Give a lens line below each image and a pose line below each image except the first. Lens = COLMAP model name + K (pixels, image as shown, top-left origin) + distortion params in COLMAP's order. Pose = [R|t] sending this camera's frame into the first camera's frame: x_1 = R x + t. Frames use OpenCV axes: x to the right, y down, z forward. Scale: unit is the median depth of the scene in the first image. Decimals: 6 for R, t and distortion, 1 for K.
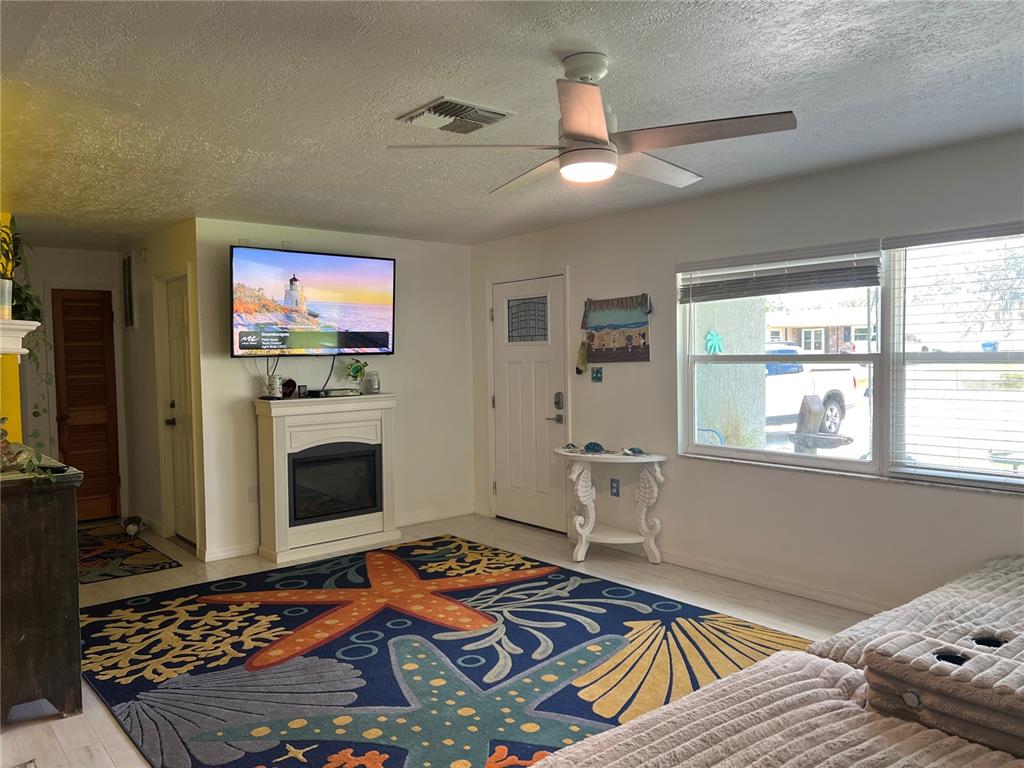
lens RADIAL K [[766.2, 0, 507.2], [0, 766.2, 383.8], [0, 0, 1]] dist [0.073211, -0.079238]
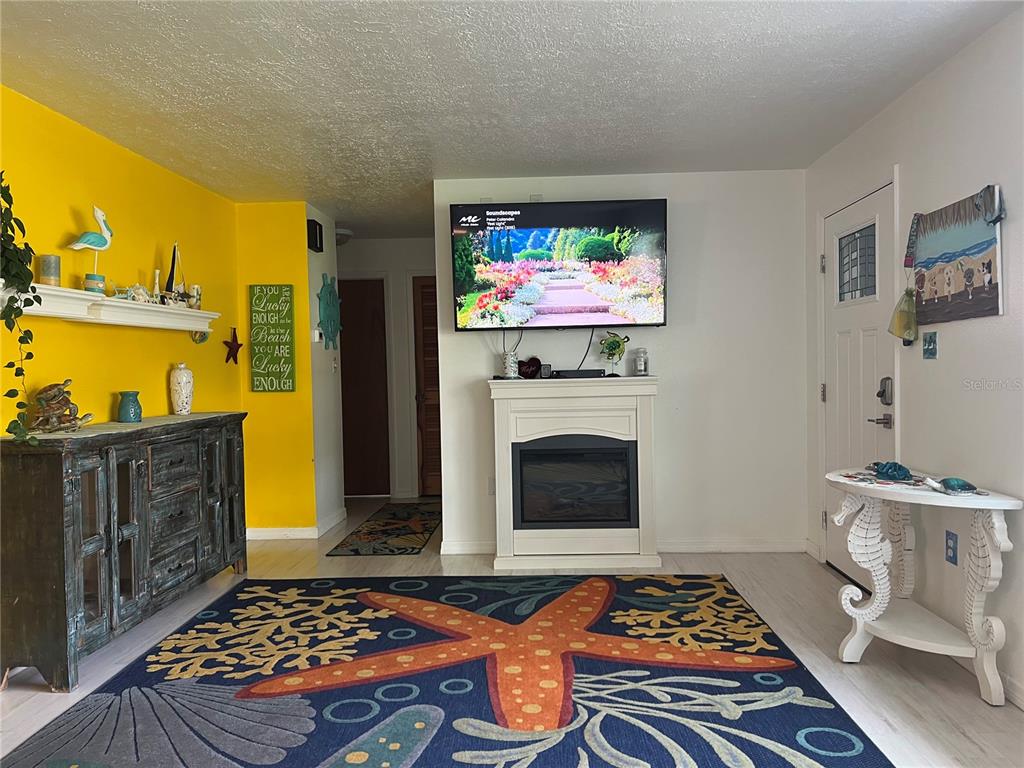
lens RADIAL K [[766.2, 0, 507.2], [0, 766.2, 383.8], [0, 0, 1]] dist [0.073211, -0.079238]
pose [[0.750883, 0.019231, -0.660155, 0.298656], [-0.016696, 0.999809, 0.010135, 0.018347], [0.660224, 0.003412, 0.751061, 0.403435]]
